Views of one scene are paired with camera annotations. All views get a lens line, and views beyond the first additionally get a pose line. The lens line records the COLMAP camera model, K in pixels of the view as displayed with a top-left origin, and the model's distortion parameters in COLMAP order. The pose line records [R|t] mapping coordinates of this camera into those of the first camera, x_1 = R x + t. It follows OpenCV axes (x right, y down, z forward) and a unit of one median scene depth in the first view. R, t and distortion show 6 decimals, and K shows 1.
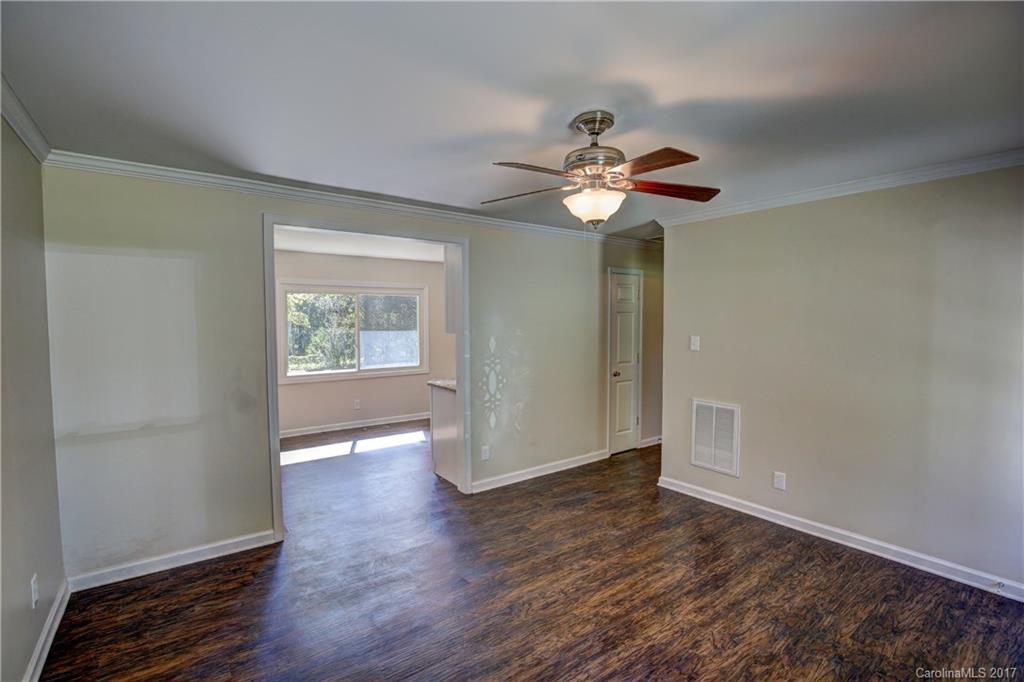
lens RADIAL K [[468.0, 0, 506.8], [0, 468.0, 340.8], [0, 0, 1]] dist [-0.041628, 0.008620]
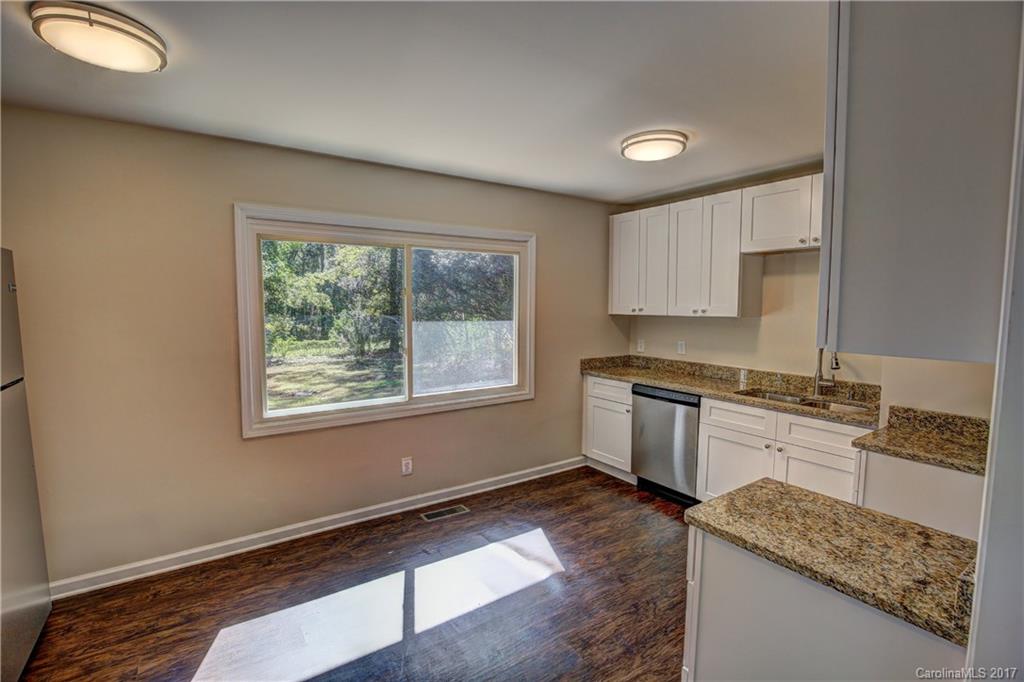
lens RADIAL K [[468.0, 0, 506.8], [0, 468.0, 340.8], [0, 0, 1]] dist [-0.041628, 0.008620]
pose [[0.998920, 0.009658, -0.045445, -0.198103], [-0.007990, 0.999293, 0.036741, -0.020299], [0.045768, -0.036338, 0.998291, 0.521991]]
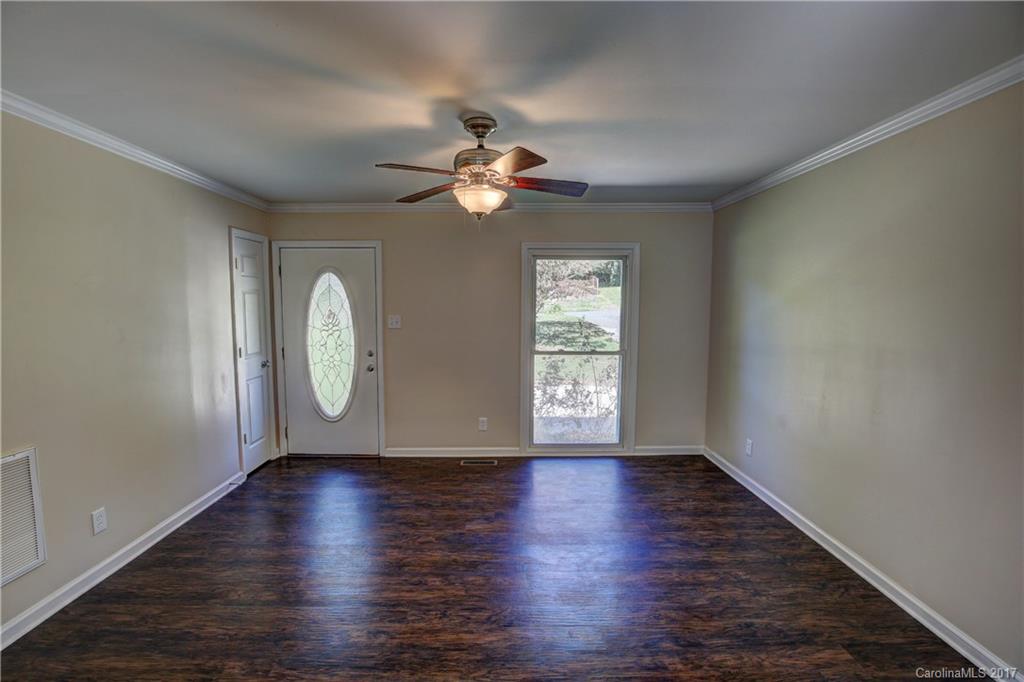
lens RADIAL K [[468.0, 0, 506.8], [0, 468.0, 340.8], [0, 0, 1]] dist [-0.041628, 0.008620]
pose [[-0.806445, -0.046168, 0.589504, -0.182702], [0.027755, 0.992893, 0.115730, -0.024097], [-0.590657, 0.109691, -0.799432, 0.625264]]
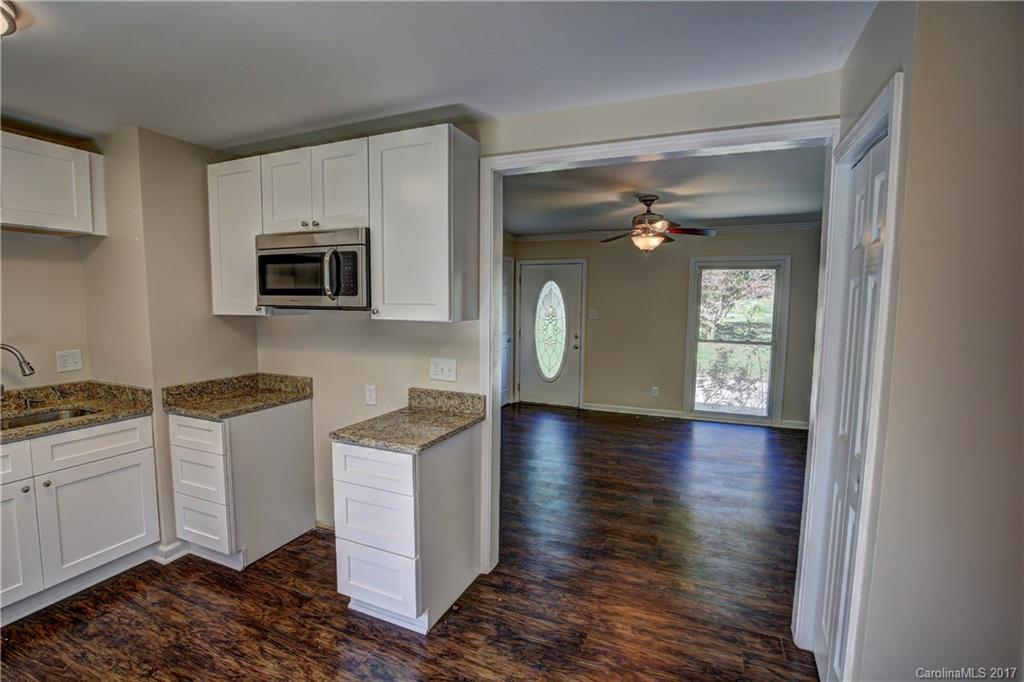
lens RADIAL K [[468.0, 0, 506.8], [0, 468.0, 340.8], [0, 0, 1]] dist [-0.041628, 0.008620]
pose [[-0.501875, -0.075156, 0.861669, -0.407197], [0.032509, 0.993875, 0.105622, -0.032714], [-0.864329, 0.081021, -0.496357, 0.825308]]
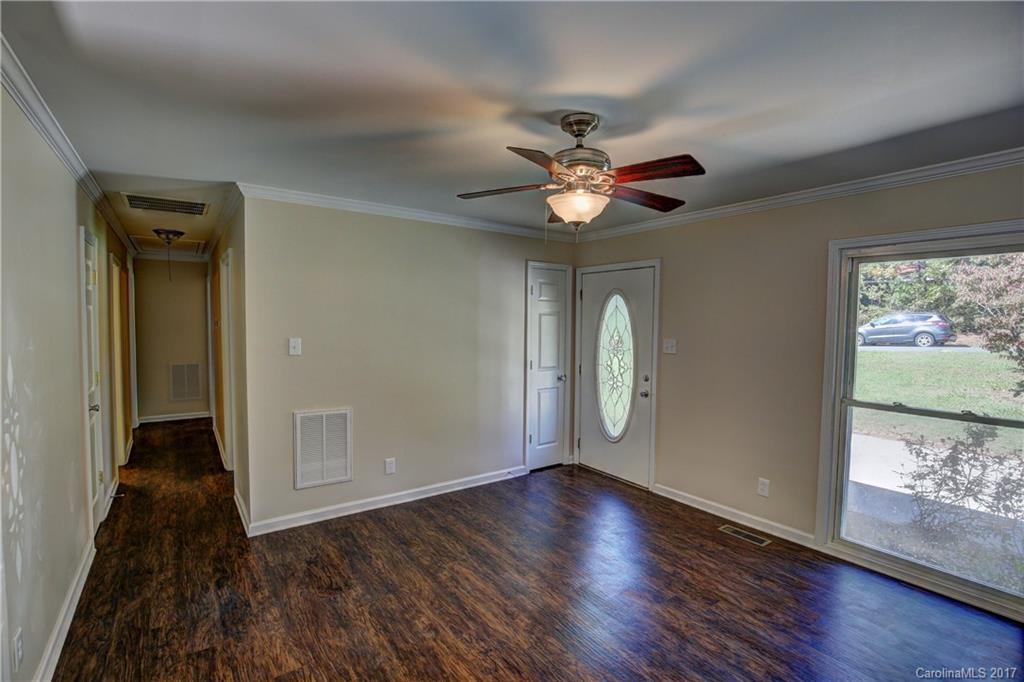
lens RADIAL K [[468.0, 0, 506.8], [0, 468.0, 340.8], [0, 0, 1]] dist [-0.041628, 0.008620]
pose [[0.019063, -0.039550, 0.999036, -0.268755], [0.033090, 0.998695, 0.038905, -0.015621], [-0.999271, 0.032316, 0.020347, 0.371469]]
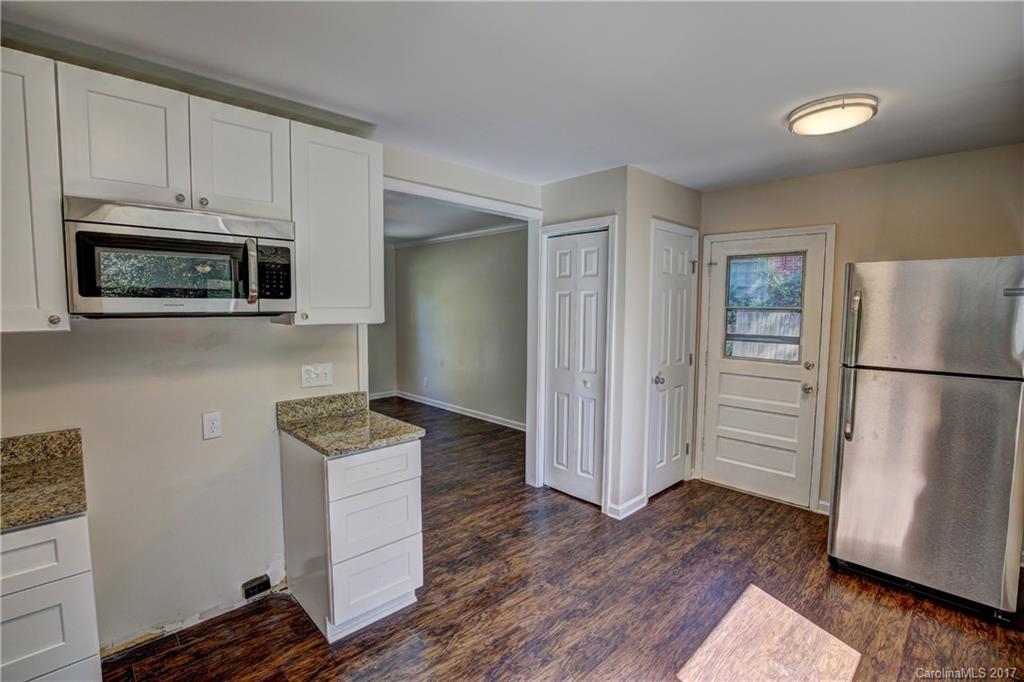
lens RADIAL K [[468.0, 0, 506.8], [0, 468.0, 340.8], [0, 0, 1]] dist [-0.041628, 0.008620]
pose [[-0.991817, 0.009570, -0.127307, -0.143210], [-0.006201, 0.992398, 0.122914, -0.044386], [0.127516, 0.122698, -0.984218, 1.072182]]
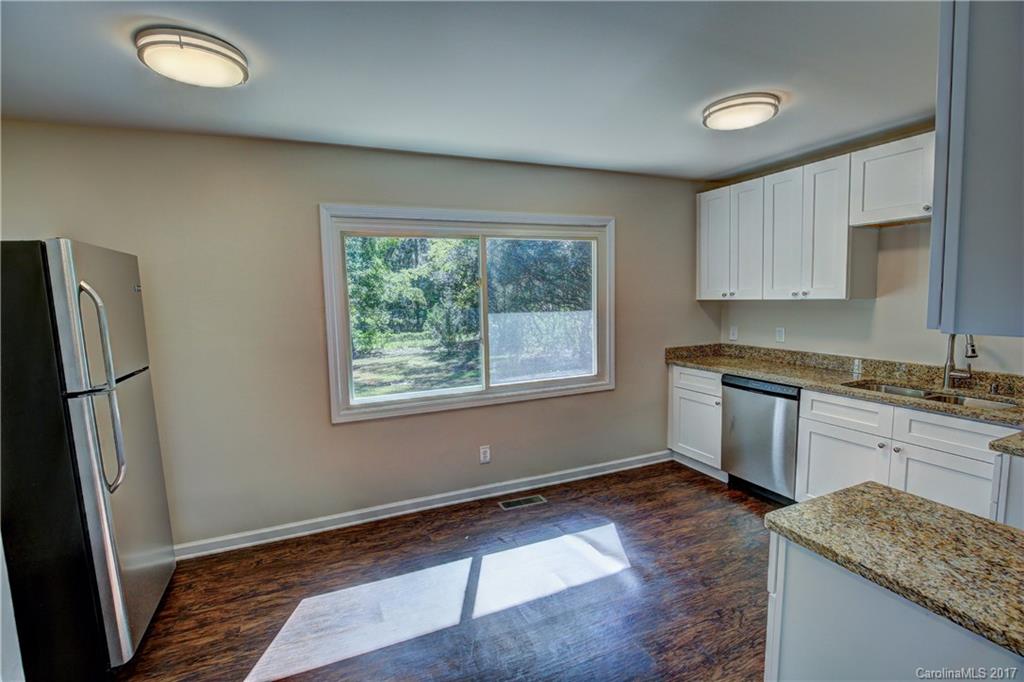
lens RADIAL K [[468.0, 0, 506.8], [0, 468.0, 340.8], [0, 0, 1]] dist [-0.041628, 0.008620]
pose [[0.972386, 0.001210, -0.233373, -0.184459], [0.012181, 0.998360, 0.055932, -0.018097], [0.233058, -0.057231, 0.970777, 0.531383]]
